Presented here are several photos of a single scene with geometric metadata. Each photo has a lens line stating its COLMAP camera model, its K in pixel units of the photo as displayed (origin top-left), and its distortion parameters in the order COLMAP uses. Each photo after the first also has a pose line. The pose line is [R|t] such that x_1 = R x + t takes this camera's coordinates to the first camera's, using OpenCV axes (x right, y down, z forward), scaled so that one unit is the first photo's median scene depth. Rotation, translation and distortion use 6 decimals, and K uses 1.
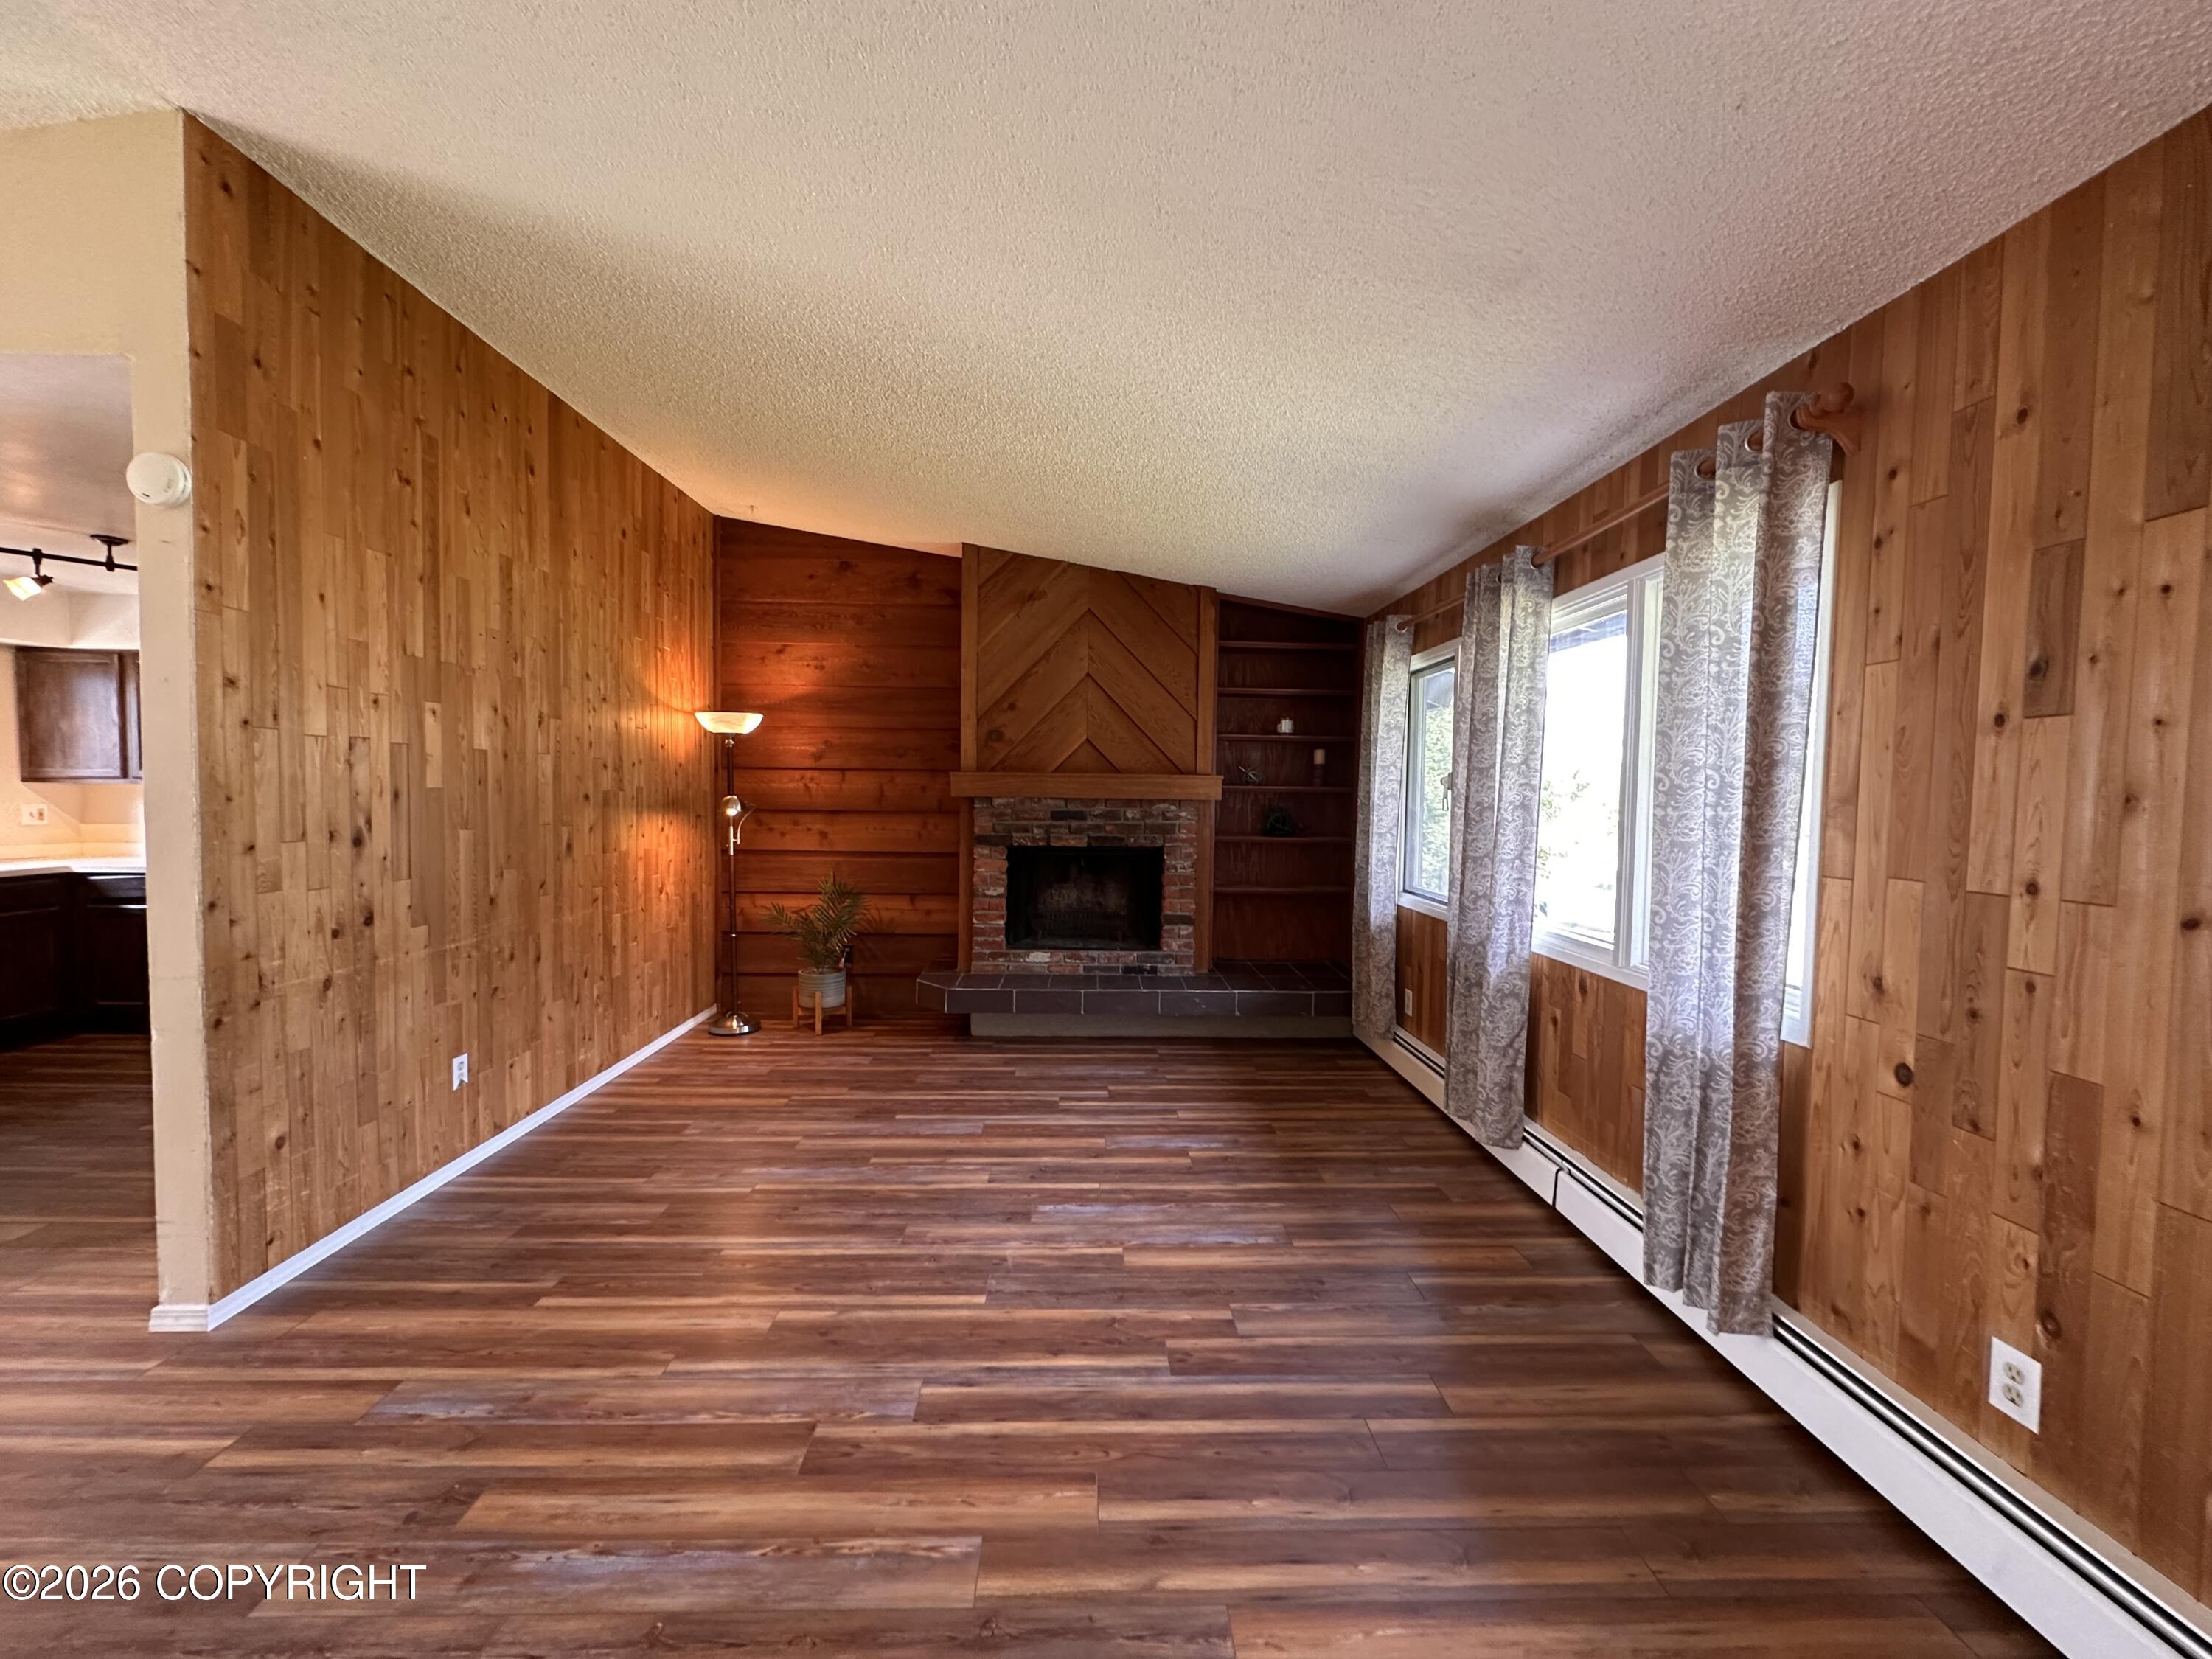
lens RADIAL K [[879.4, 0, 1104.6], [0, 879.4, 829.1], [0, 0, 1]] dist [-0.006361, 0.001065]
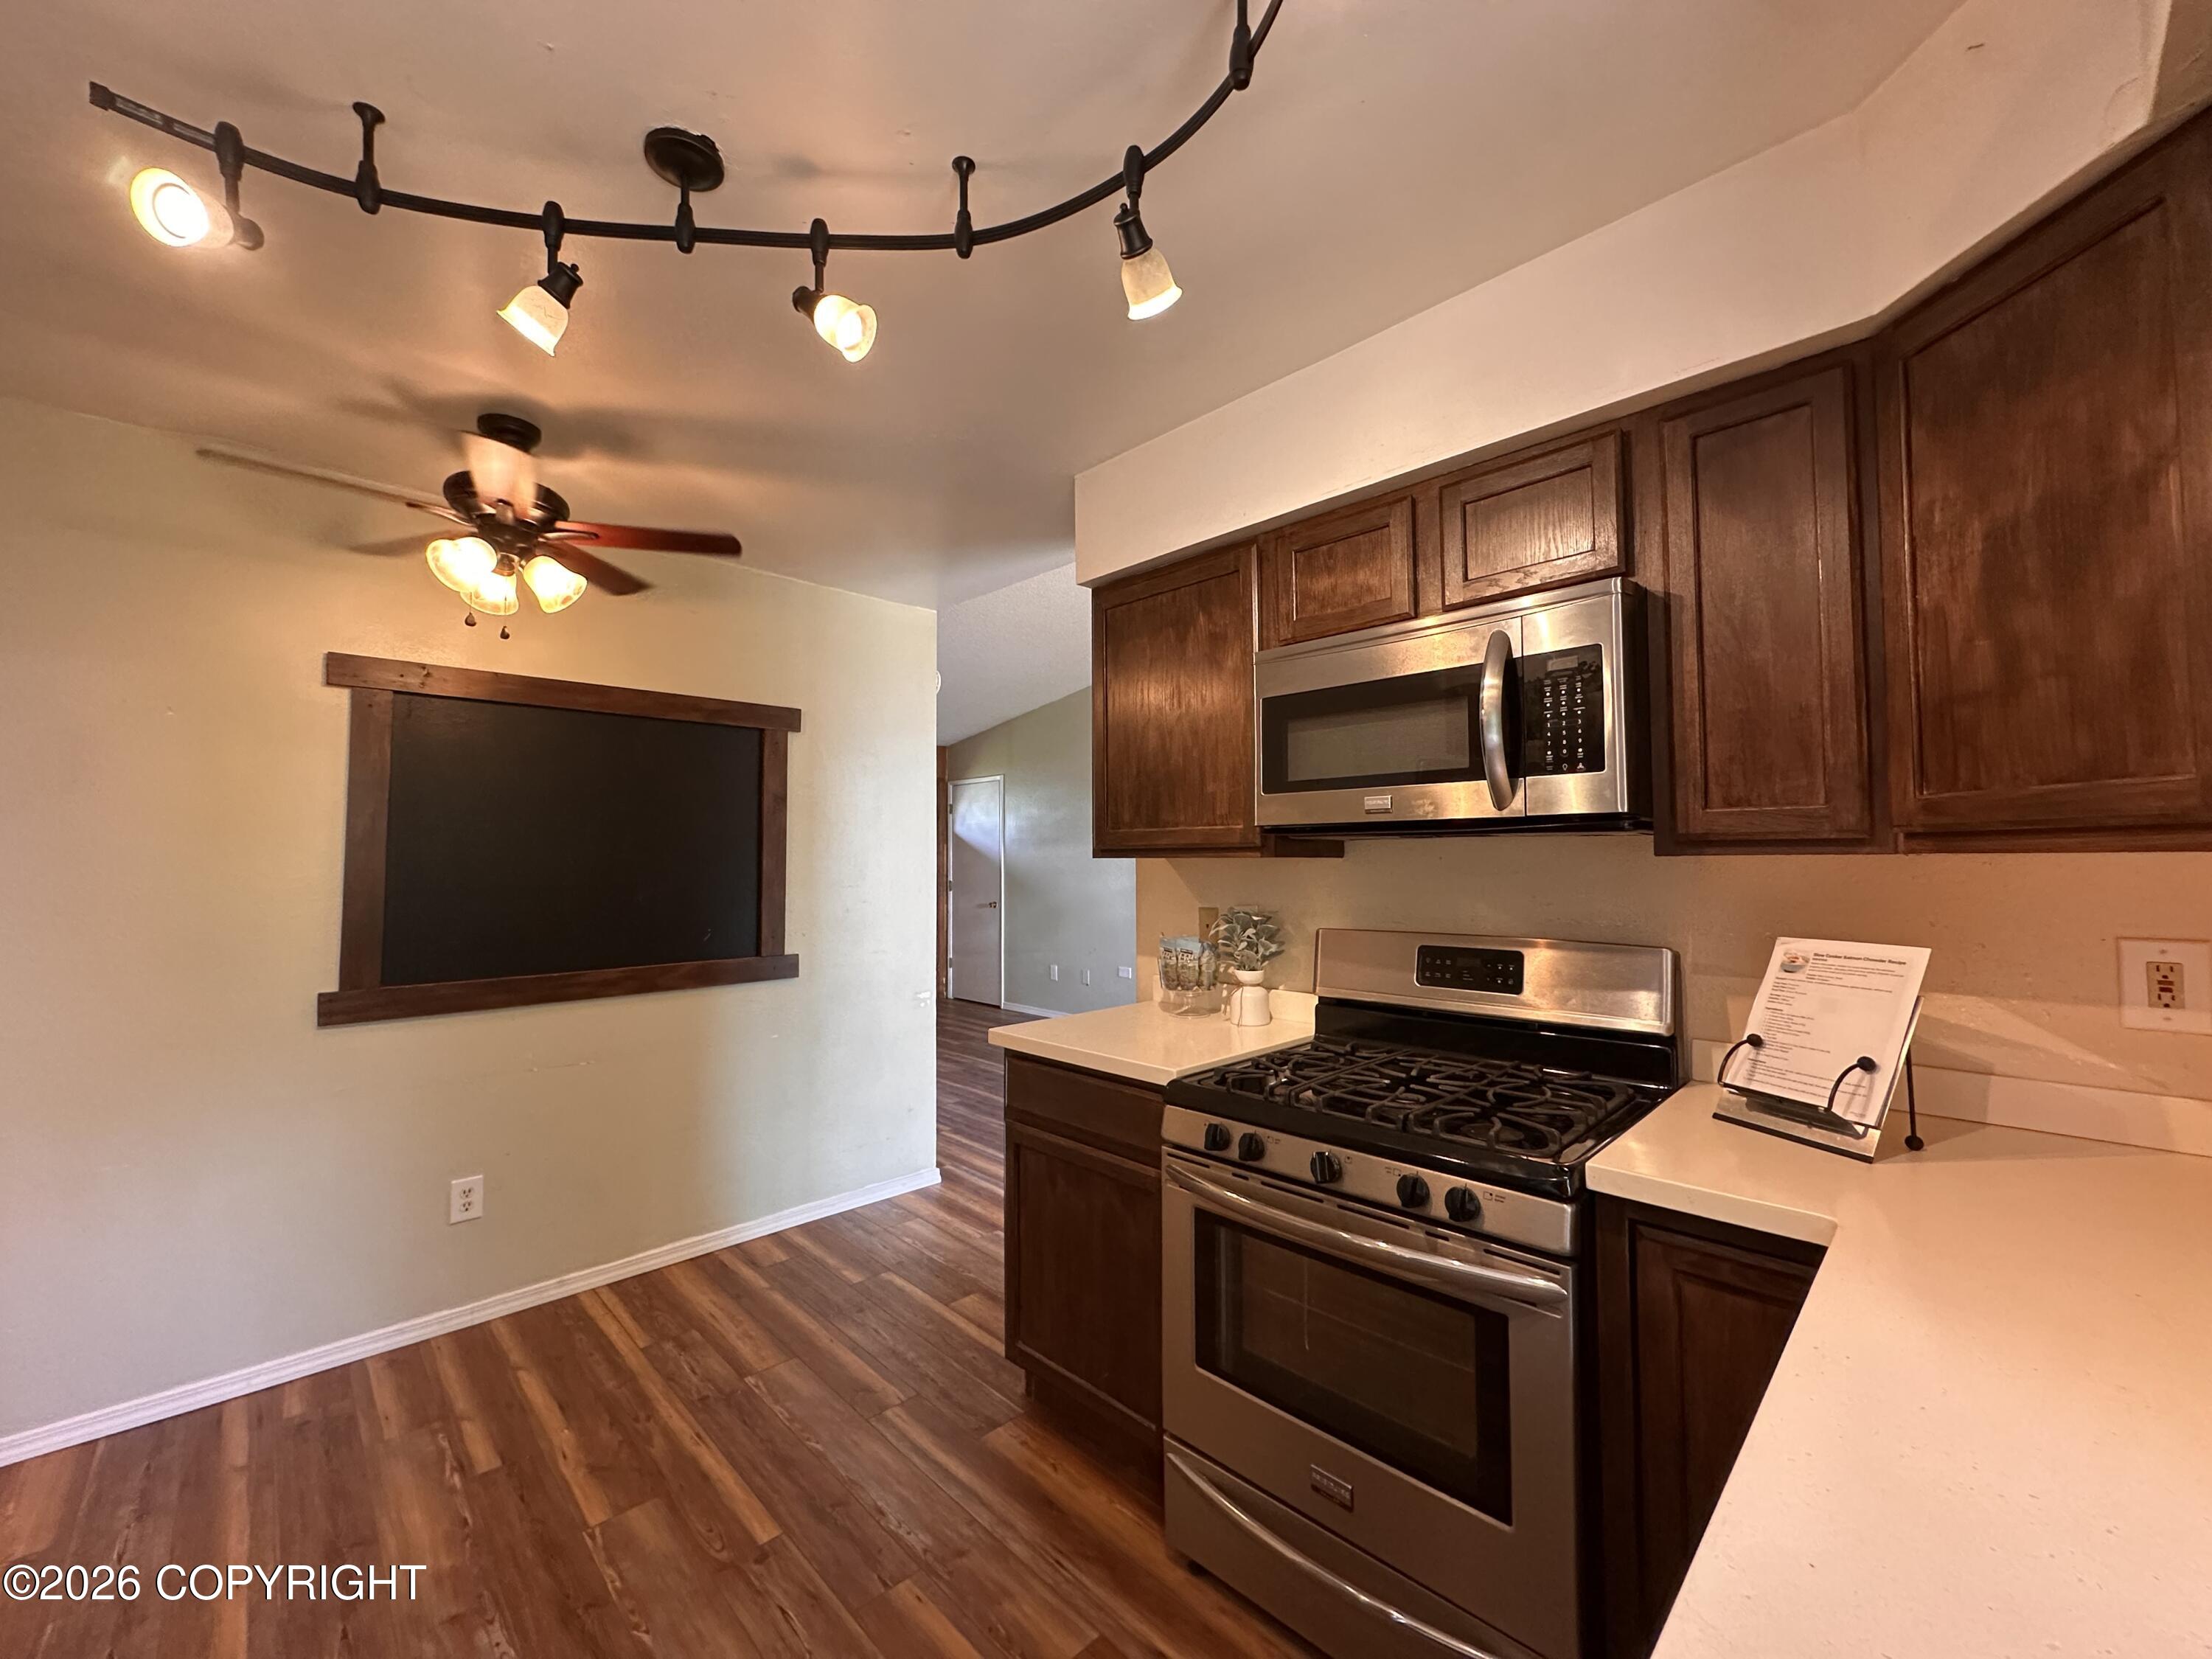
lens RADIAL K [[879.4, 0, 1104.9], [0, 879.4, 829.7], [0, 0, 1]] dist [-0.006361, 0.001065]
pose [[-0.677910, 0.010956, 0.735064, -1.136978], [0.024789, 0.999661, 0.007962, -0.044716], [-0.734727, 0.023619, -0.677951, 0.843457]]
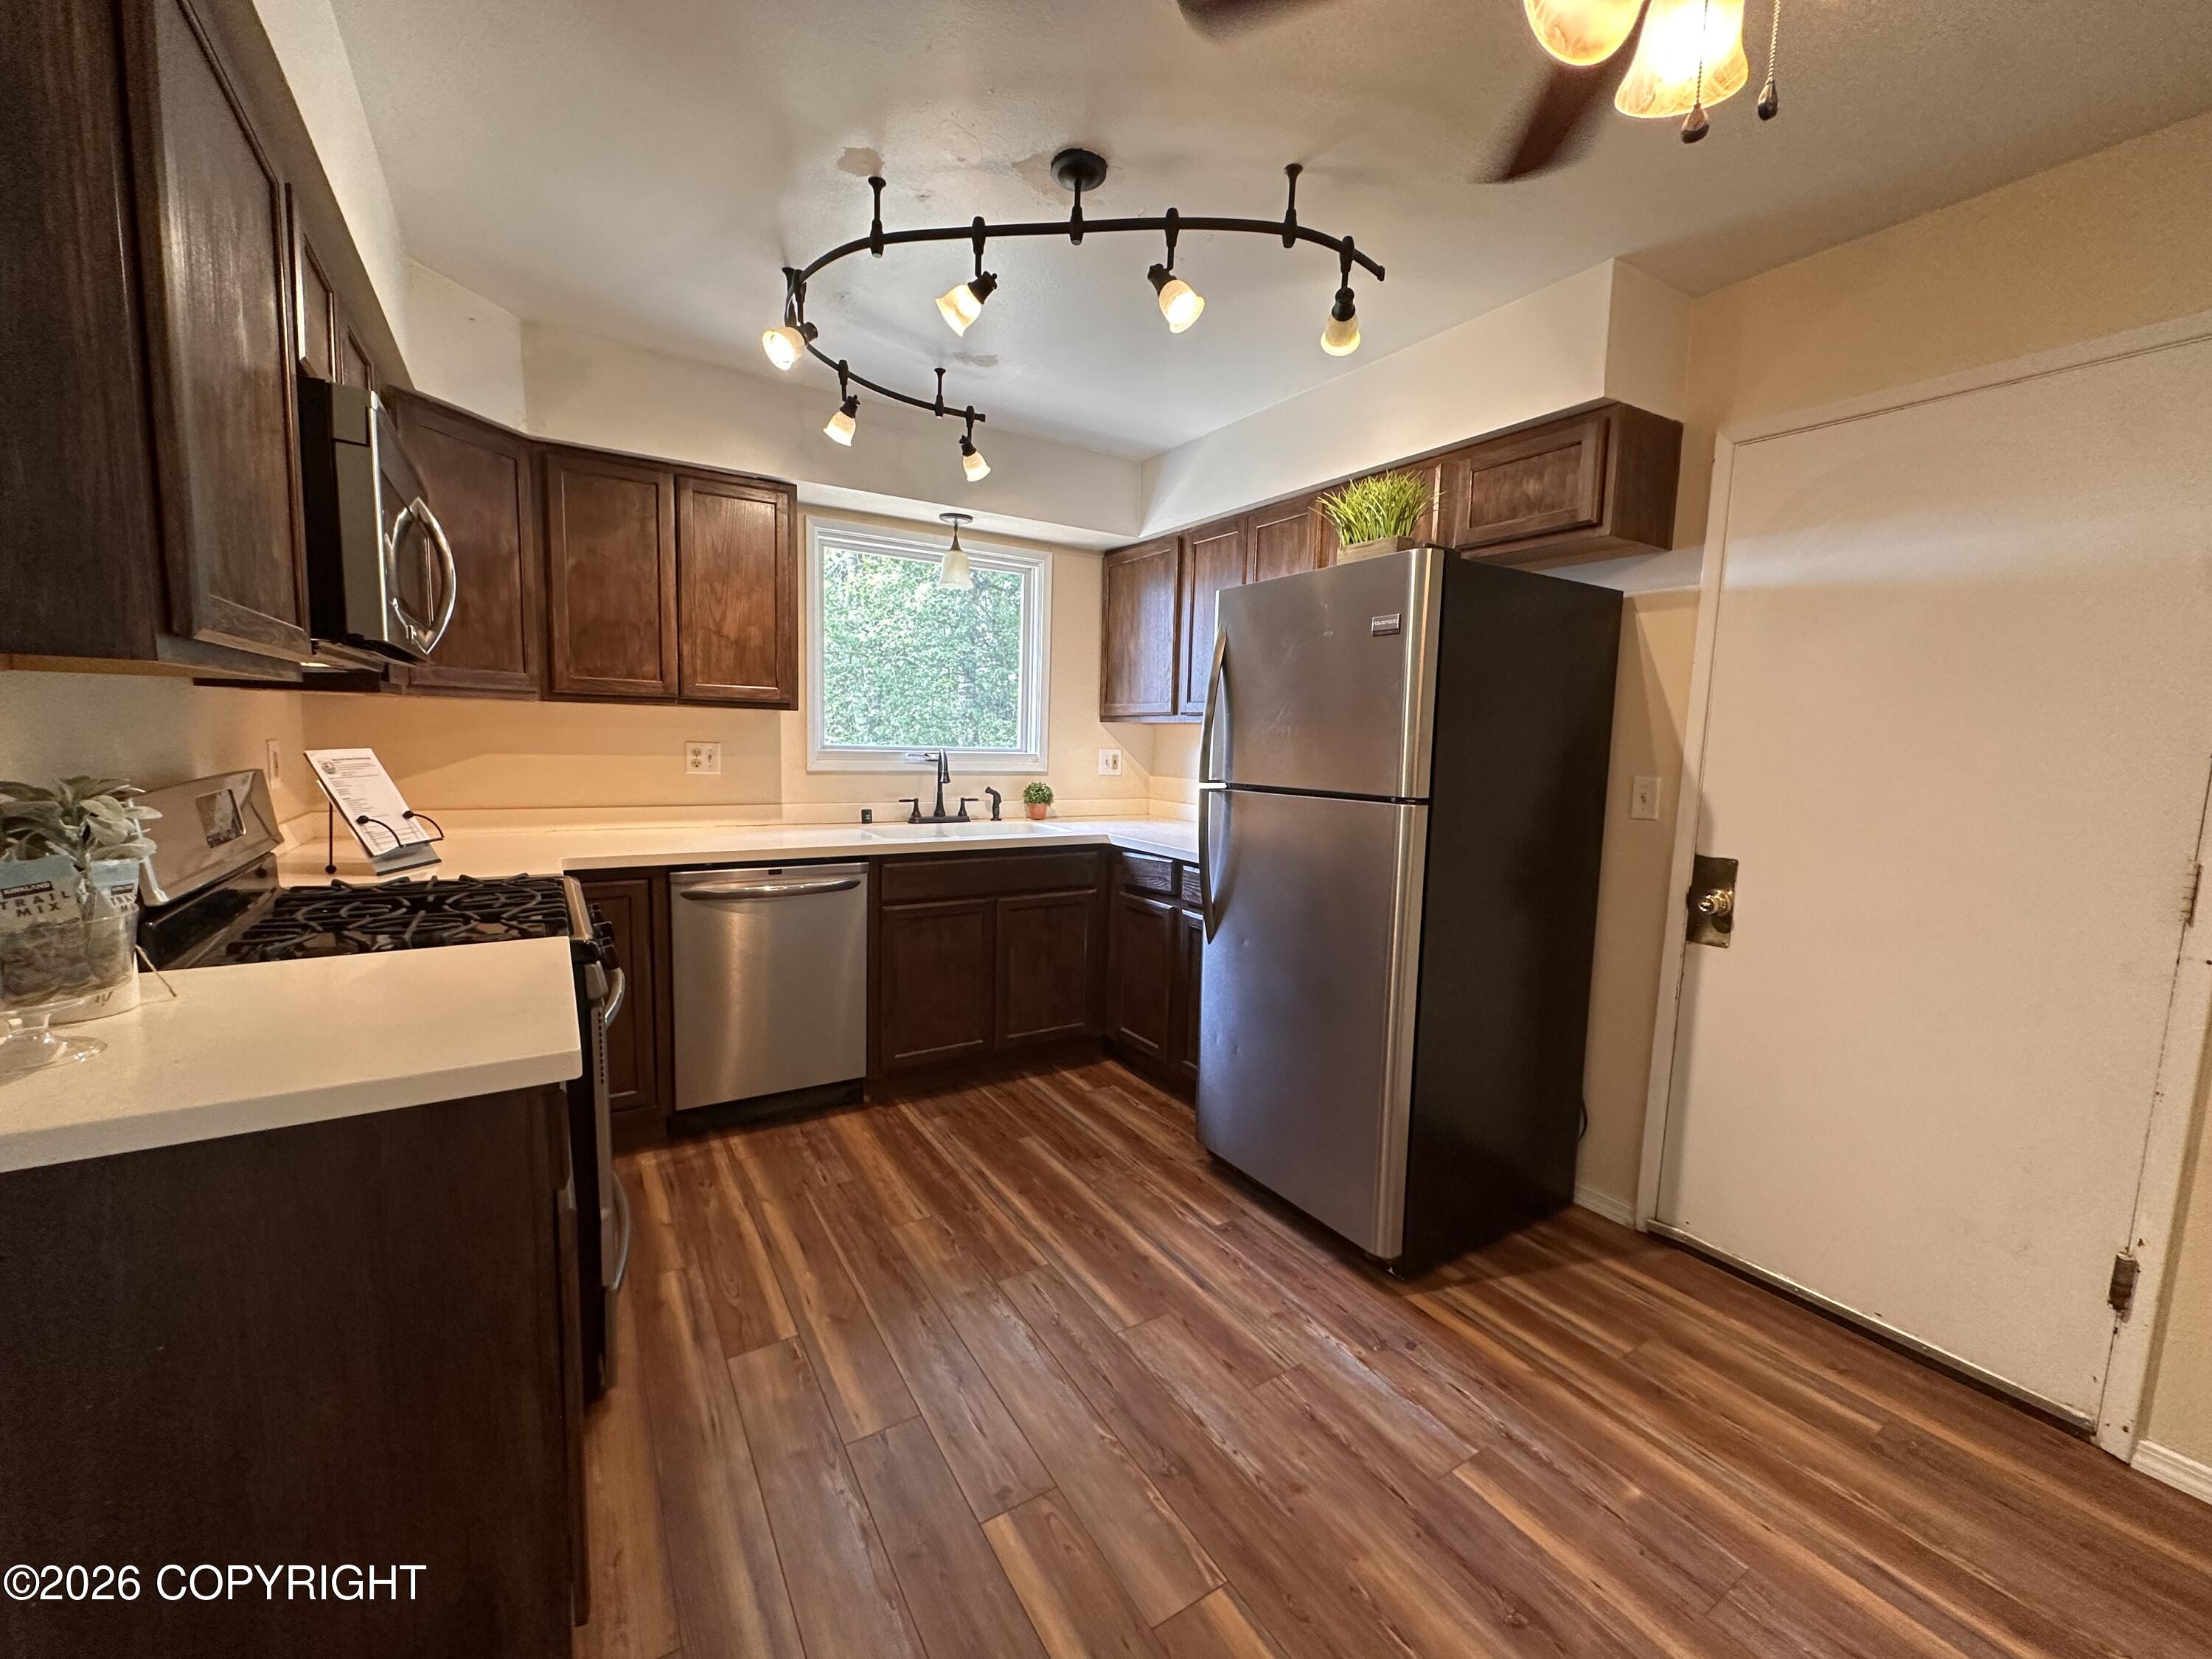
lens RADIAL K [[879.4, 0, 1103.7], [0, 879.4, 829.4], [0, 0, 1]] dist [-0.006361, 0.001065]
pose [[0.509886, 0.094408, -0.855046, -0.530452], [-0.057956, 0.995471, 0.075352, -0.016050], [0.858288, 0.011134, 0.513048, 0.585605]]
